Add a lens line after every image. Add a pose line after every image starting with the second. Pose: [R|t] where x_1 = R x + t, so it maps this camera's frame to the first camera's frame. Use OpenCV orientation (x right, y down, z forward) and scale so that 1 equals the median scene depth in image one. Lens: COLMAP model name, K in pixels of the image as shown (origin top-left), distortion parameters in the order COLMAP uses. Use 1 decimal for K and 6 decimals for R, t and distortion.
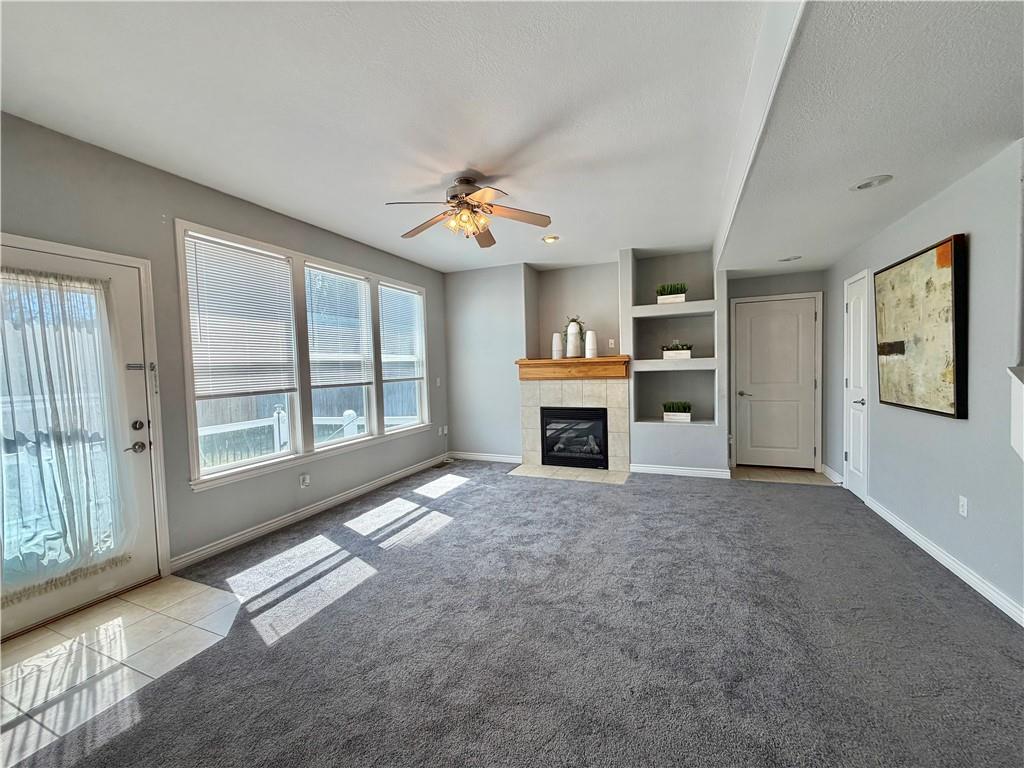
lens RADIAL K [[410.7, 0, 507.6], [0, 410.7, 383.8], [0, 0, 1]] dist [0.000237, 0.000215]
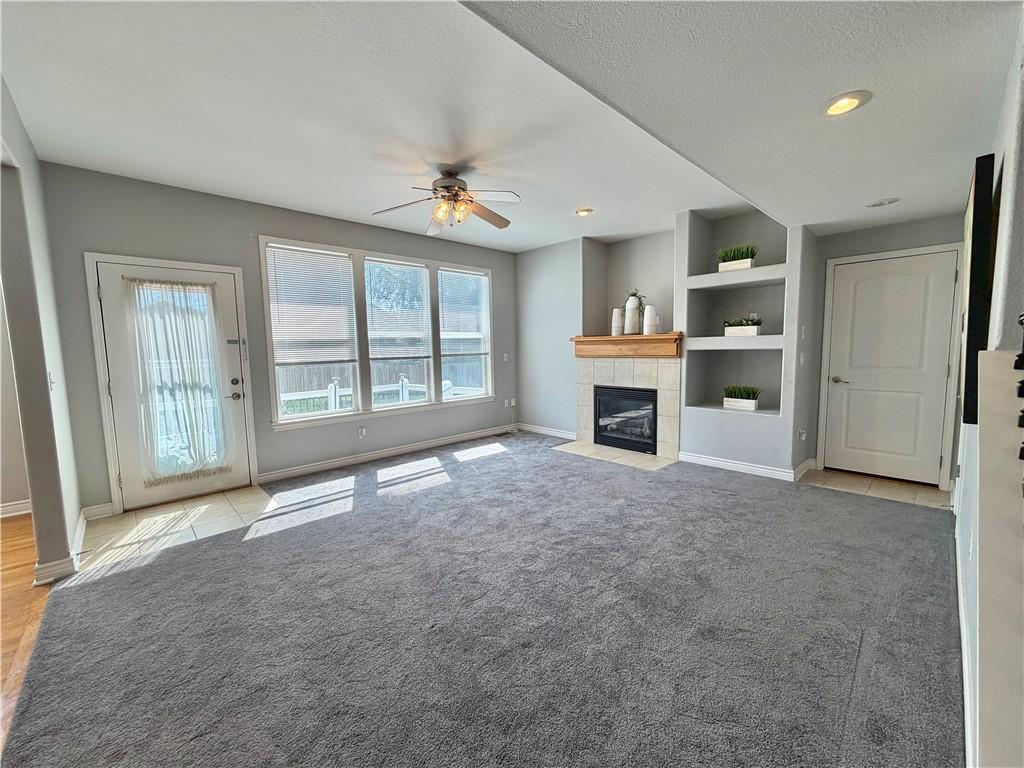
lens RADIAL K [[413.8, 0, 512.0], [0, 413.8, 384.0], [0, 0, 1]] dist [-0.000239, -0.000046]
pose [[0.917482, 0.046698, -0.395027, 0.354304], [-0.023649, 0.997732, 0.063019, -0.004692], [0.397074, -0.048477, 0.916505, 0.018778]]
